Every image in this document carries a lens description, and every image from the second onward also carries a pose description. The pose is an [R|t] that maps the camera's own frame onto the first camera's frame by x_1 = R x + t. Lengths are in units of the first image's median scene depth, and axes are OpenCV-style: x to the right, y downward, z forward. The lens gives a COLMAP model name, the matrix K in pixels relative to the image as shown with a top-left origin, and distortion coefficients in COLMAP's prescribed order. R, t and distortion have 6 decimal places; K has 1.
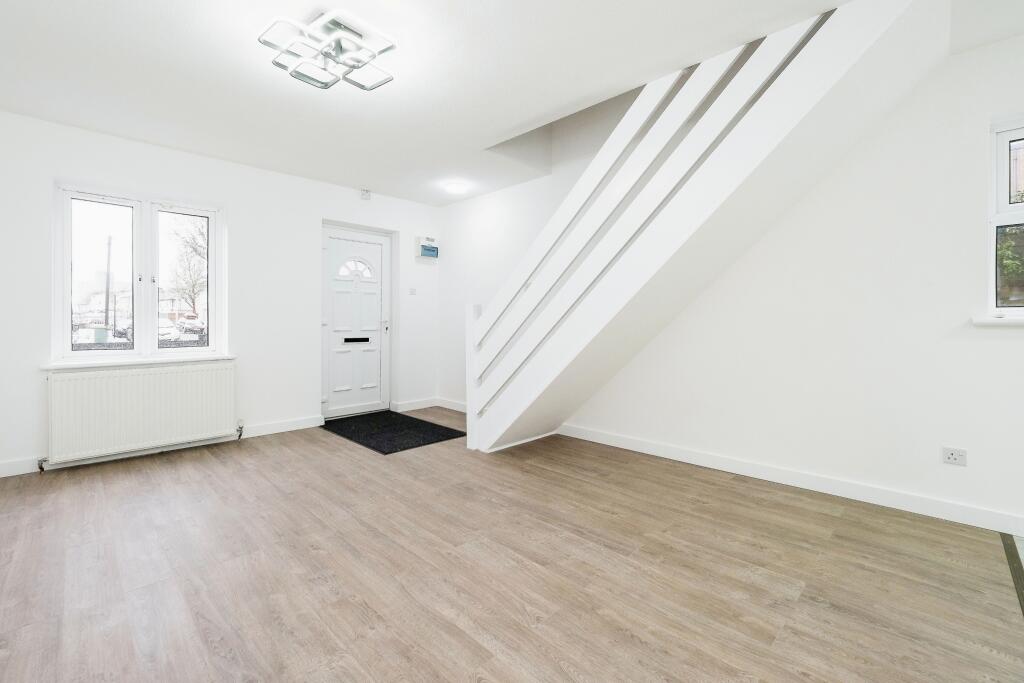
lens RADIAL K [[446.3, 0, 511.9], [0, 446.3, 321.6], [0, 0, 1]] dist [-0.001874, 0.001896]
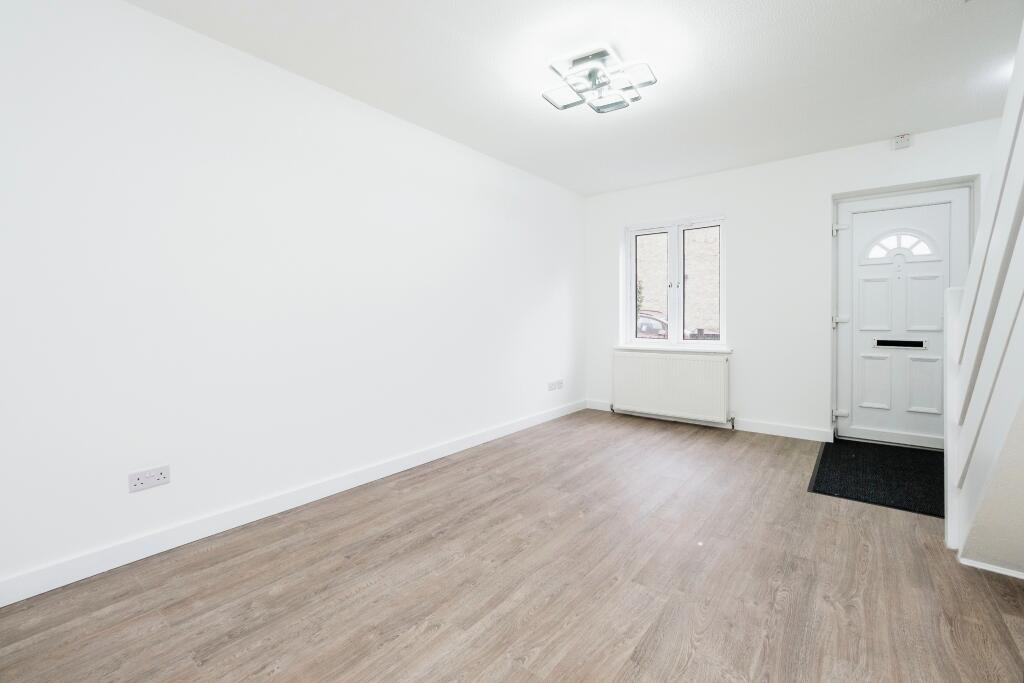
lens RADIAL K [[446.3, 0, 516.2], [0, 446.3, 323.8], [0, 0, 1]] dist [-0.001874, 0.001896]
pose [[0.118313, 0.018214, -0.992809, 0.626618], [0.003160, 0.999820, 0.018719, -0.014218], [0.992971, -0.005352, 0.118235, 0.597896]]
